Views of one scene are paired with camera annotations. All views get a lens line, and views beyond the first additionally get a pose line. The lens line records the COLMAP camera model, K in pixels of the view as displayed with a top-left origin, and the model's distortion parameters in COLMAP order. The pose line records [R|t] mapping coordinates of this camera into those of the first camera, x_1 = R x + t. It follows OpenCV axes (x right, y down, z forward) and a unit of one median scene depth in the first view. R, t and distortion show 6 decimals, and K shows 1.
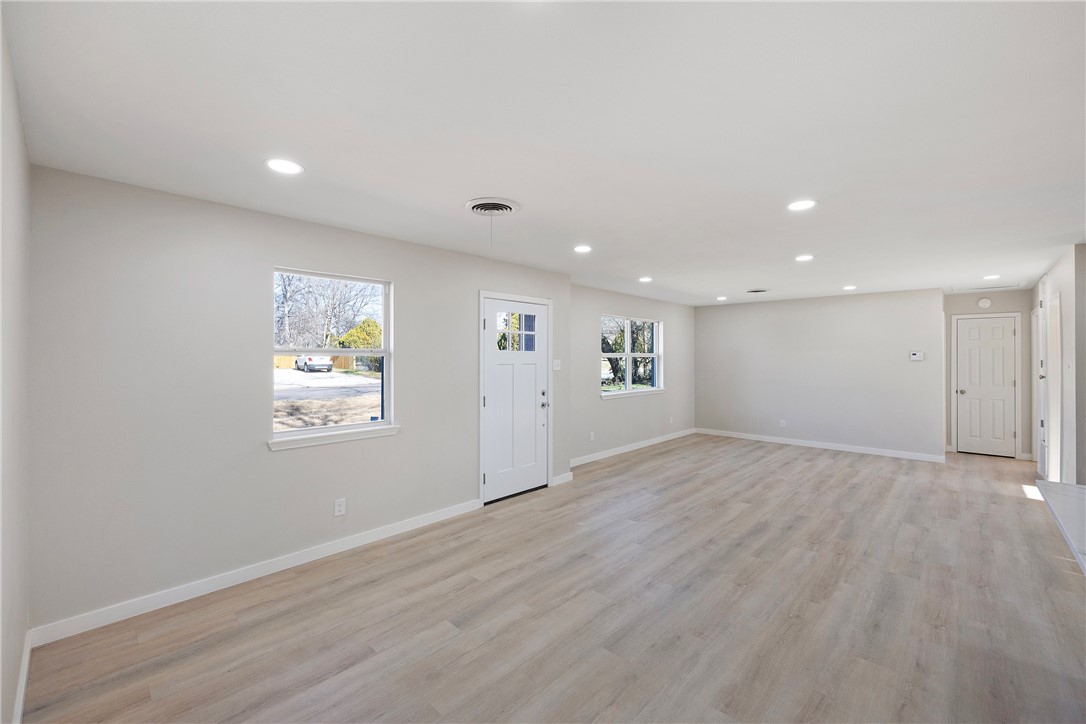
lens RADIAL K [[448.1, 0, 542.5], [0, 448.1, 355.2], [0, 0, 1]] dist [0.001330, -0.000154]
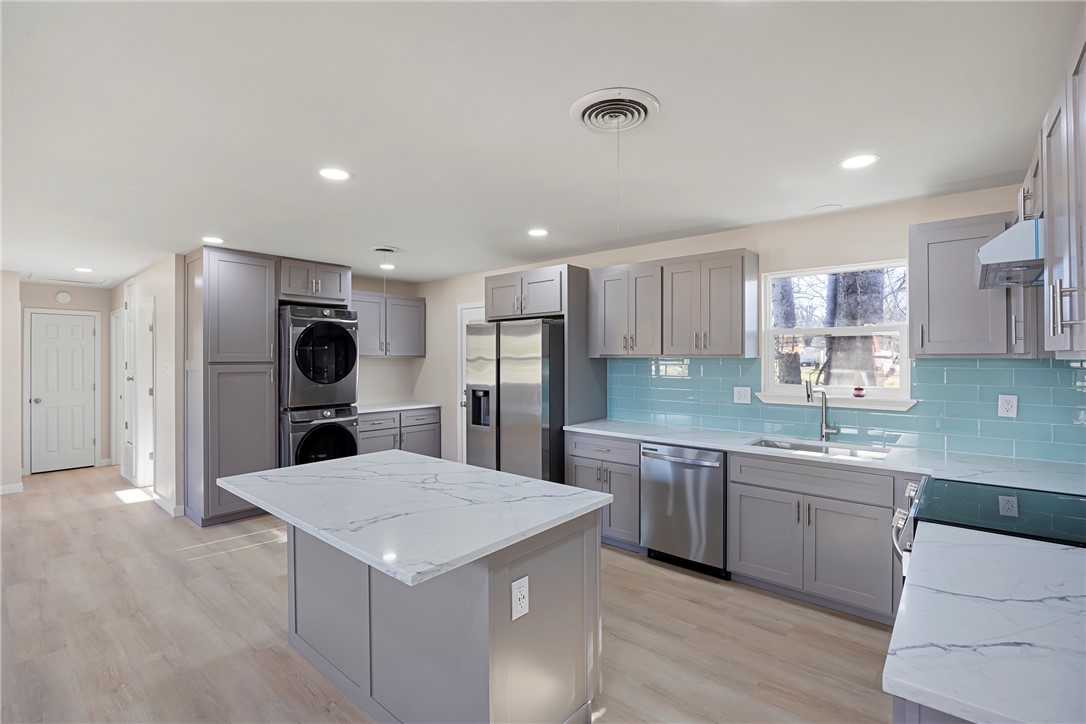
lens RADIAL K [[485.0, 0, 560.0], [0, 485.0, 361.3], [0, 0, 1]] dist [-0.016114, -0.001151]
pose [[-0.071642, -0.006703, 0.997408, -0.024009], [-0.003392, 0.999973, 0.006477, -0.001083], [-0.997425, -0.002920, -0.071662, 0.176382]]
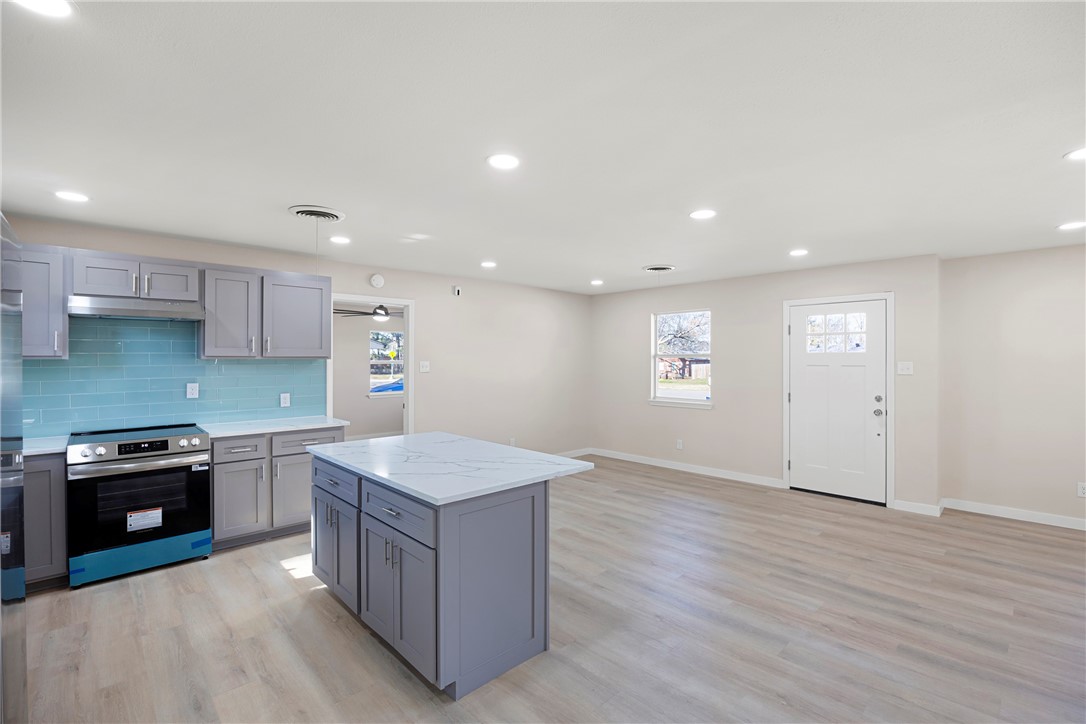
lens RADIAL K [[485.0, 0, 552.4], [0, 485.0, 356.1], [0, 0, 1]] dist [-0.016114, -0.001151]
pose [[-0.039906, -0.004354, -0.999194, 1.382388], [0.004289, 0.999981, -0.004528, 0.001720], [0.999194, -0.004466, -0.039886, 0.550140]]
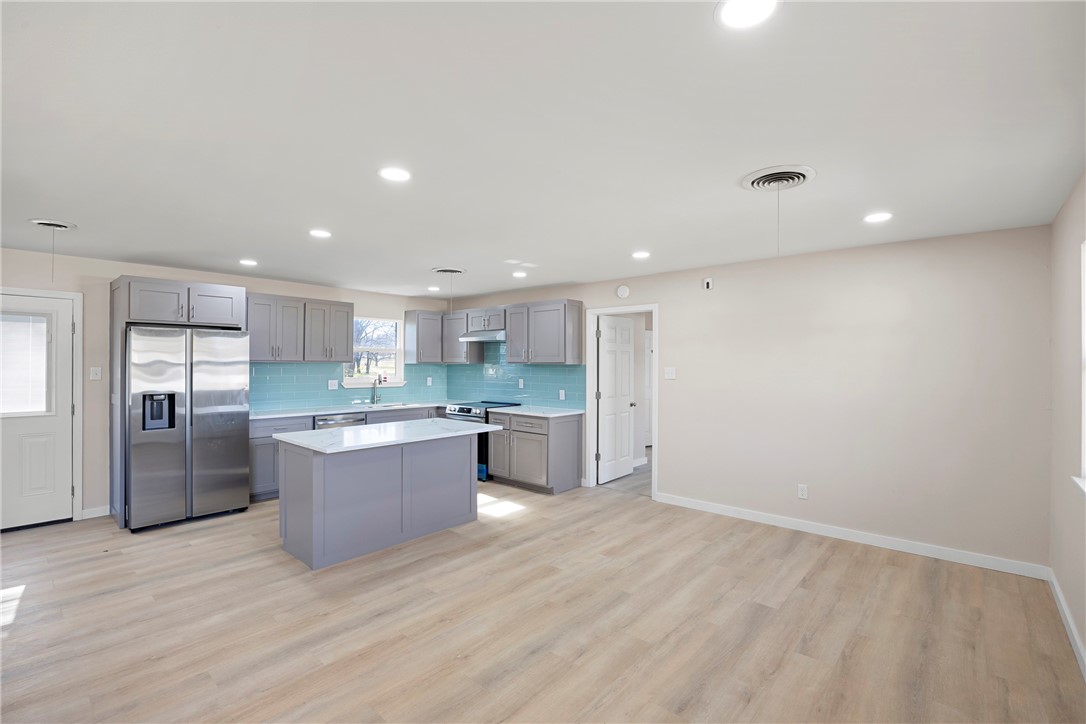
lens RADIAL K [[485.0, 0, 549.5], [0, 485.0, 363.7], [0, 0, 1]] dist [-0.016114, -0.001151]
pose [[-0.999025, -0.002098, -0.044108, 0.269511], [-0.001933, 0.999991, -0.003790, 0.004800], [0.044116, -0.003701, -0.999020, 1.497911]]
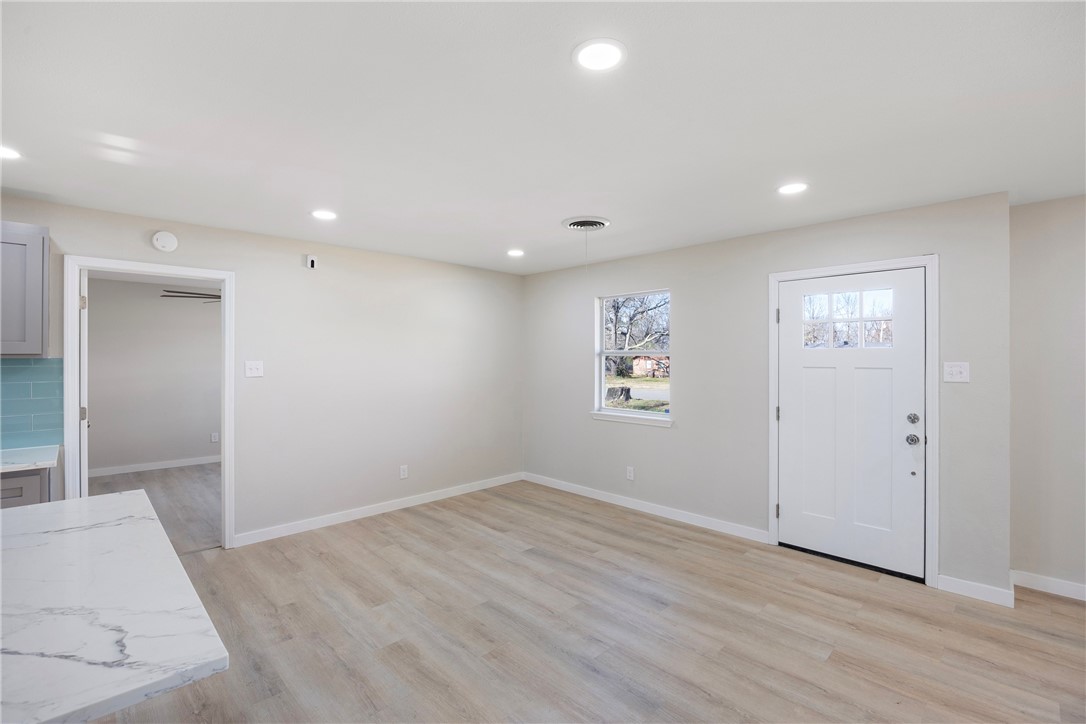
lens RADIAL K [[485.0, 0, 548.3], [0, 485.0, 352.7], [0, 0, 1]] dist [-0.016114, -0.001151]
pose [[-0.027120, -0.007309, -0.999605, 0.900572], [0.003945, 0.999965, -0.007419, 0.001778], [0.999624, -0.004145, -0.027090, 0.762500]]
